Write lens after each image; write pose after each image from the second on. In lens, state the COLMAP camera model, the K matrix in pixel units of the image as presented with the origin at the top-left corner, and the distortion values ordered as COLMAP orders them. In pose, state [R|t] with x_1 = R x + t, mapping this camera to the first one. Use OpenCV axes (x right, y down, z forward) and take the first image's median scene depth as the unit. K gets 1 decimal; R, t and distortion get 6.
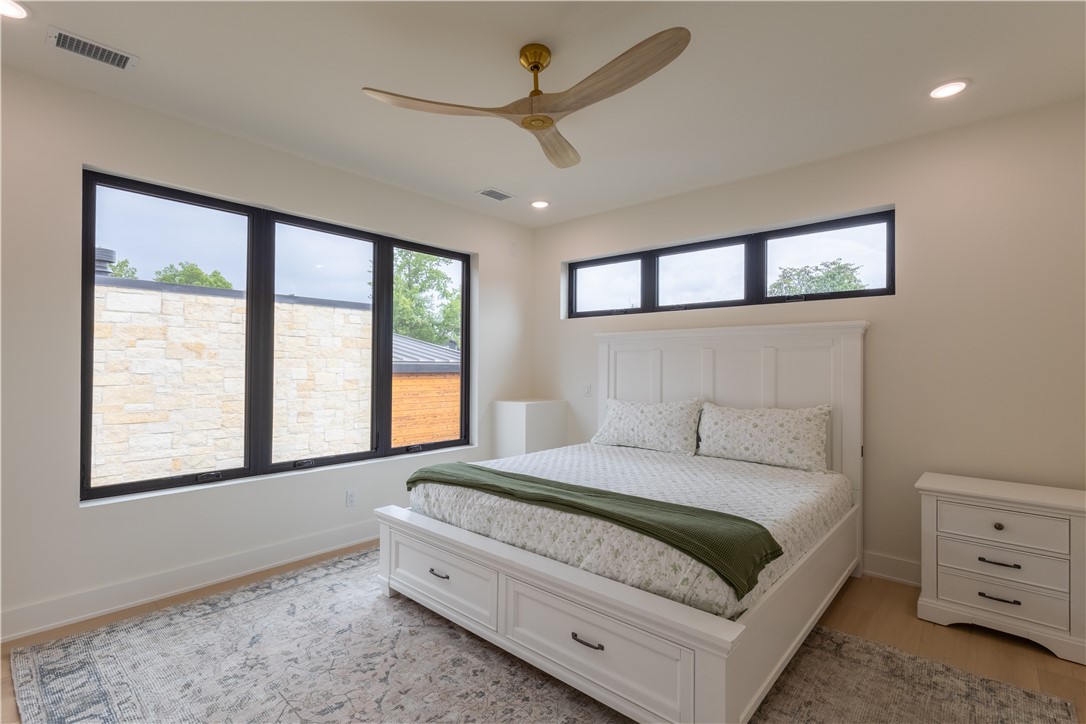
lens RADIAL K [[501.7, 0, 540.9], [0, 501.7, 362.8], [0, 0, 1]] dist [-0.000591, 0.001279]
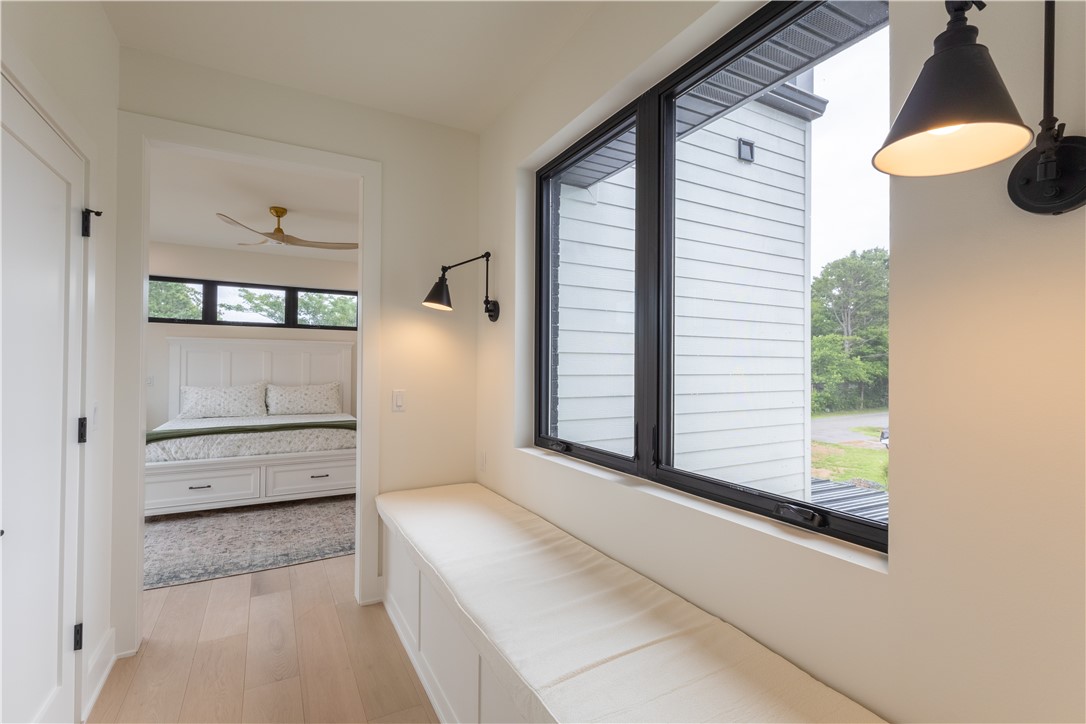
lens RADIAL K [[501.7, 0, 541.0], [0, 501.7, 362.3], [0, 0, 1]] dist [-0.000591, 0.001279]
pose [[0.335185, 0.004848, 0.942140, -1.397713], [-0.011583, 0.999932, -0.001025, -0.005151], [-0.942081, -0.010569, 0.335218, -0.620509]]
